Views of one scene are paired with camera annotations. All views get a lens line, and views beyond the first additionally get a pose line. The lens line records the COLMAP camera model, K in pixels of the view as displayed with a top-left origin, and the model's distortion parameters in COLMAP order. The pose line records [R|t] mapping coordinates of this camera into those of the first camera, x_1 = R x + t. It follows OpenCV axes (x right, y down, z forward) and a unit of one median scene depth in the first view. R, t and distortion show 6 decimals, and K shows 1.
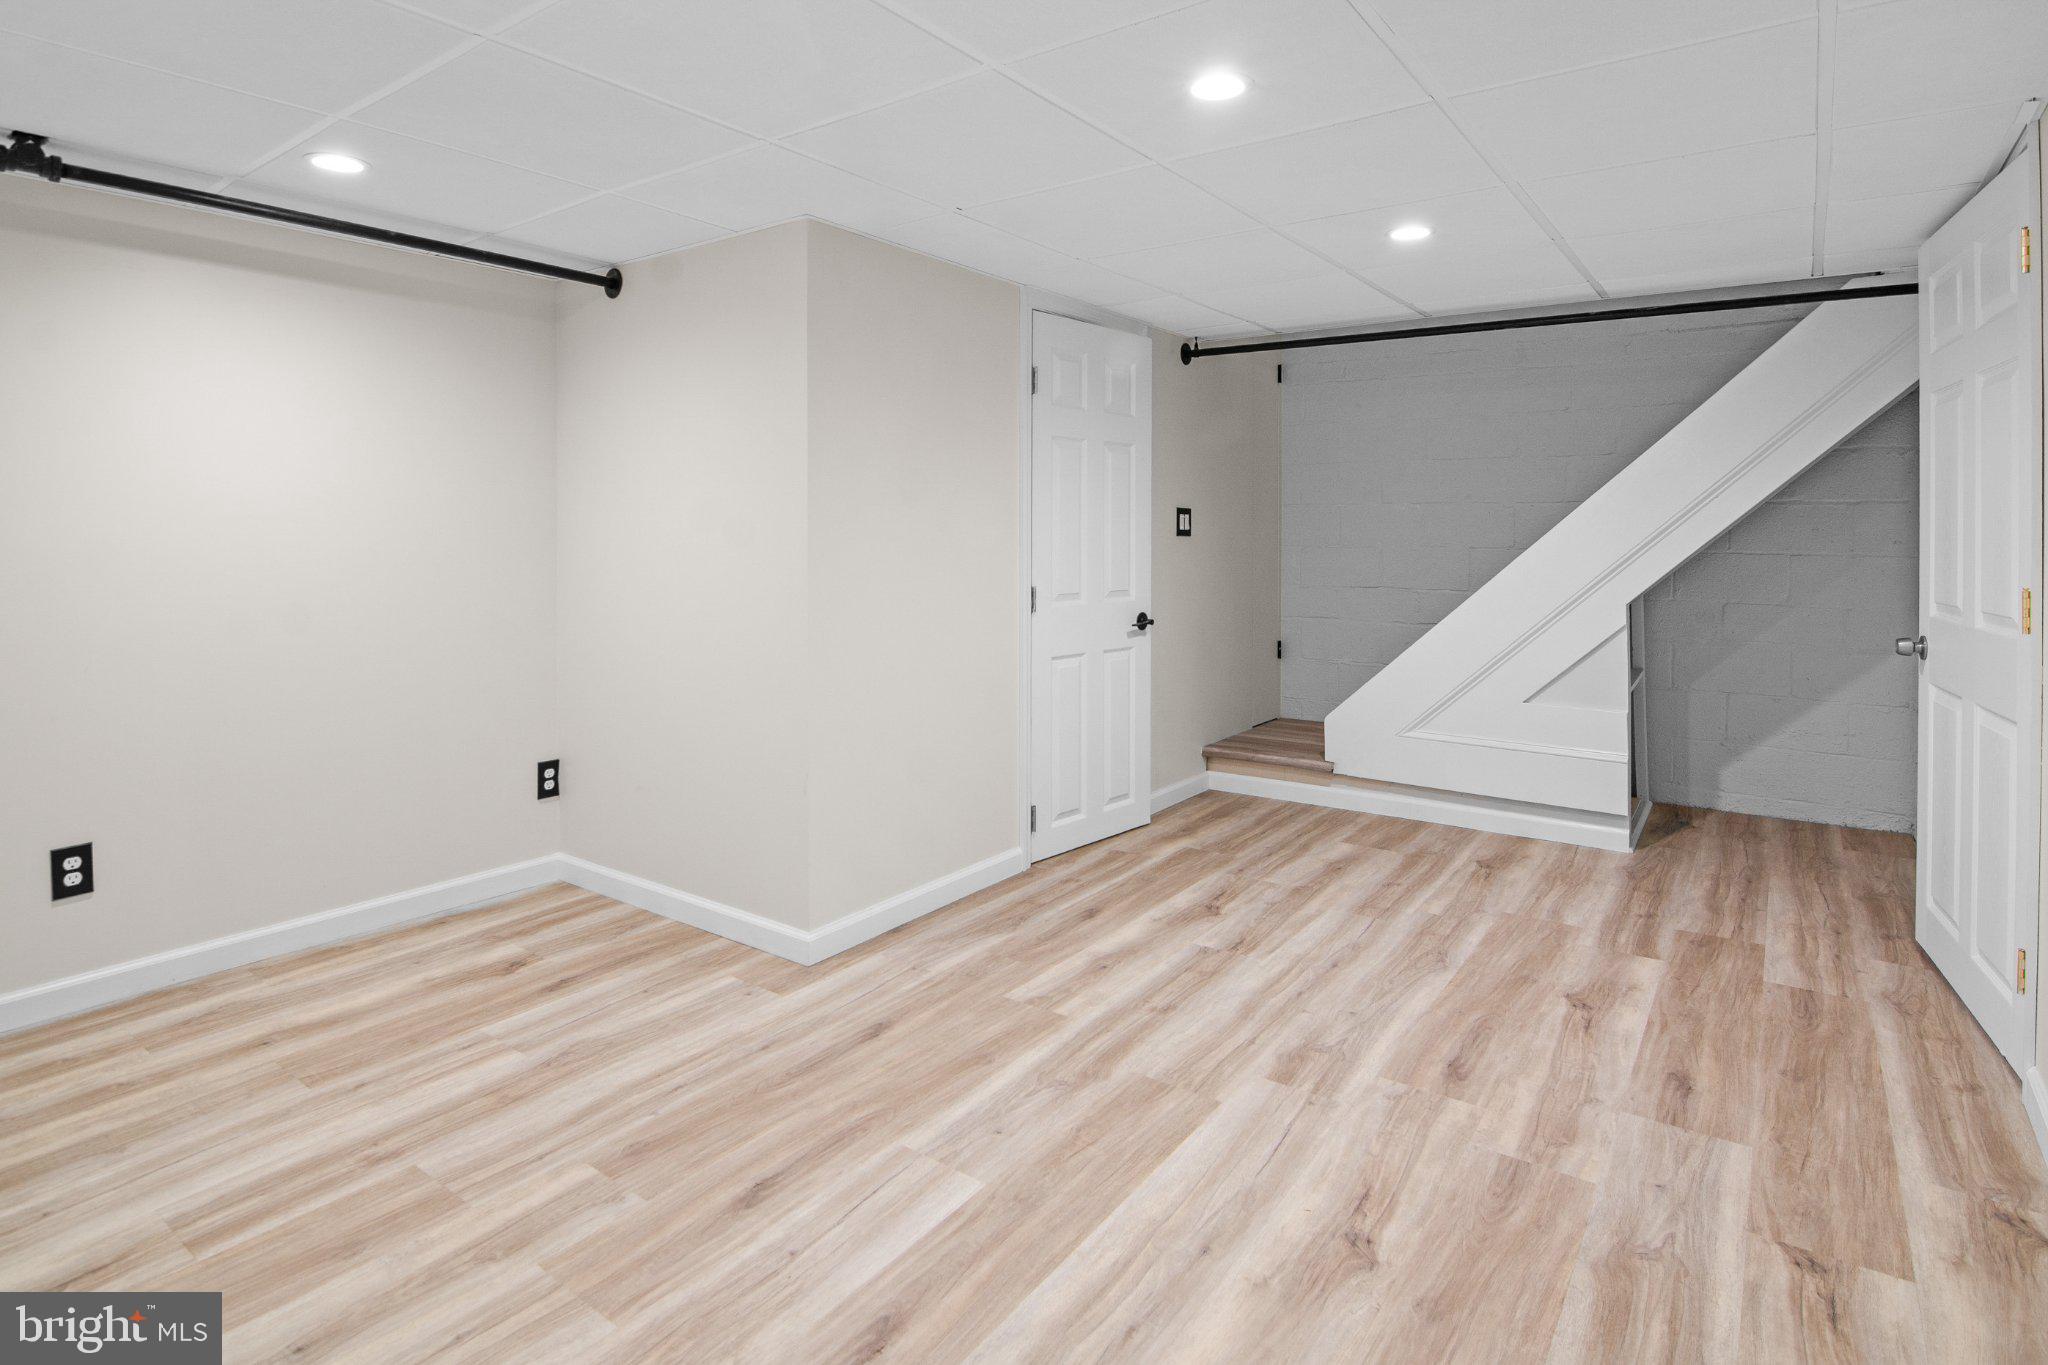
lens RADIAL K [[1062.3, 0, 1042.0], [0, 1062.3, 615.6], [0, 0, 1]] dist [-0.000401, -0.015711]
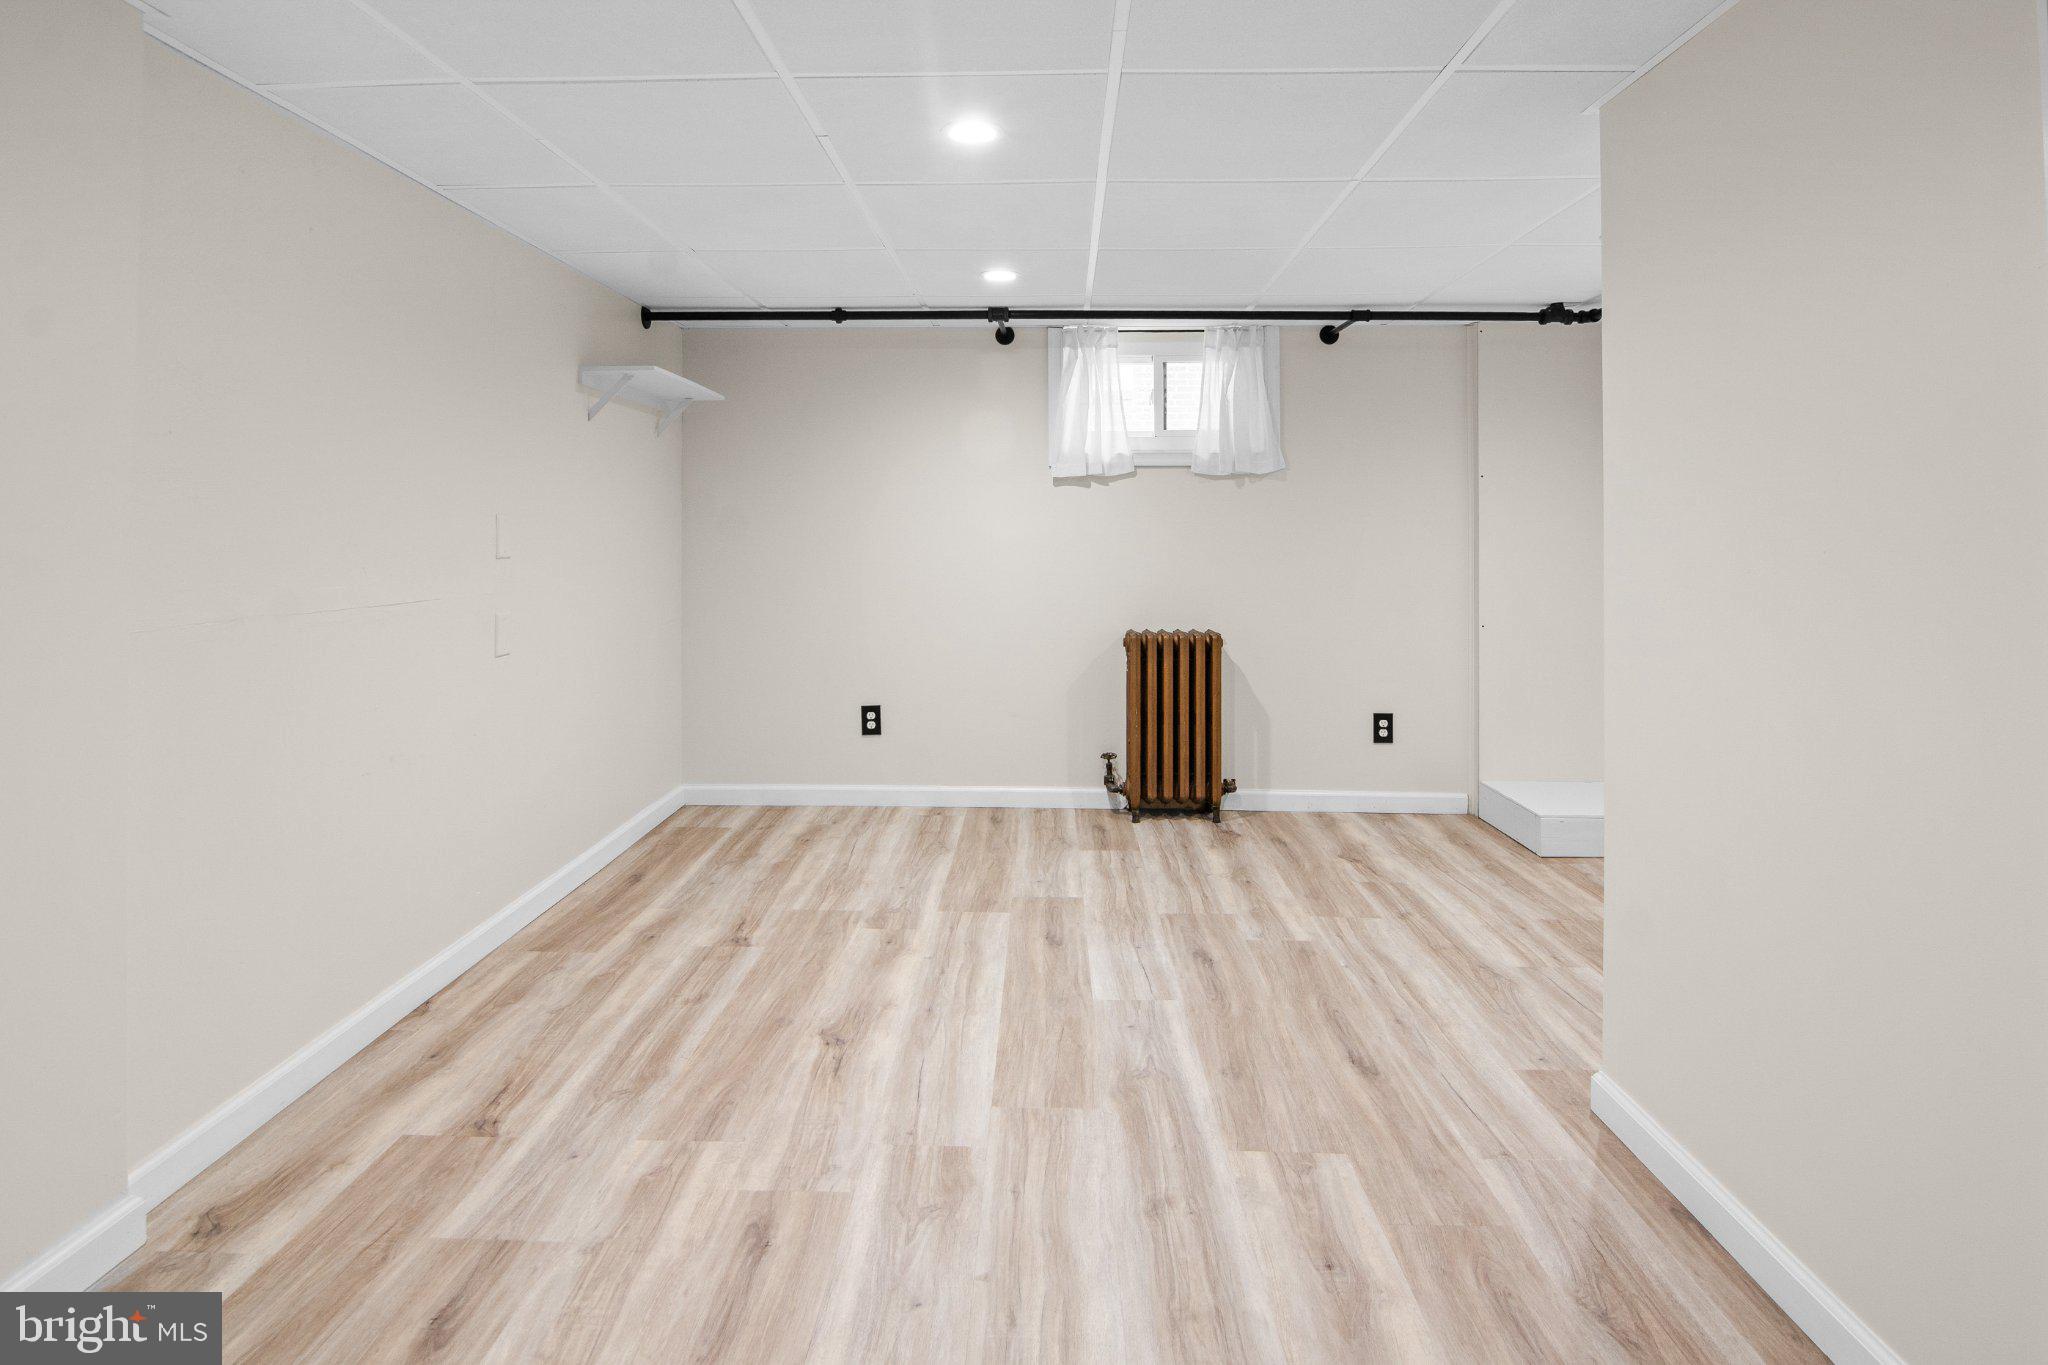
lens RADIAL K [[1062.3, 0, 1042.0], [0, 1062.3, 615.6], [0, 0, 1]] dist [-0.000401, -0.015711]
pose [[-0.824228, 0.041234, -0.564754, 0.680413], [-0.046757, 0.988984, 0.140447, -0.136510], [0.564324, 0.142167, -0.813220, 1.791620]]
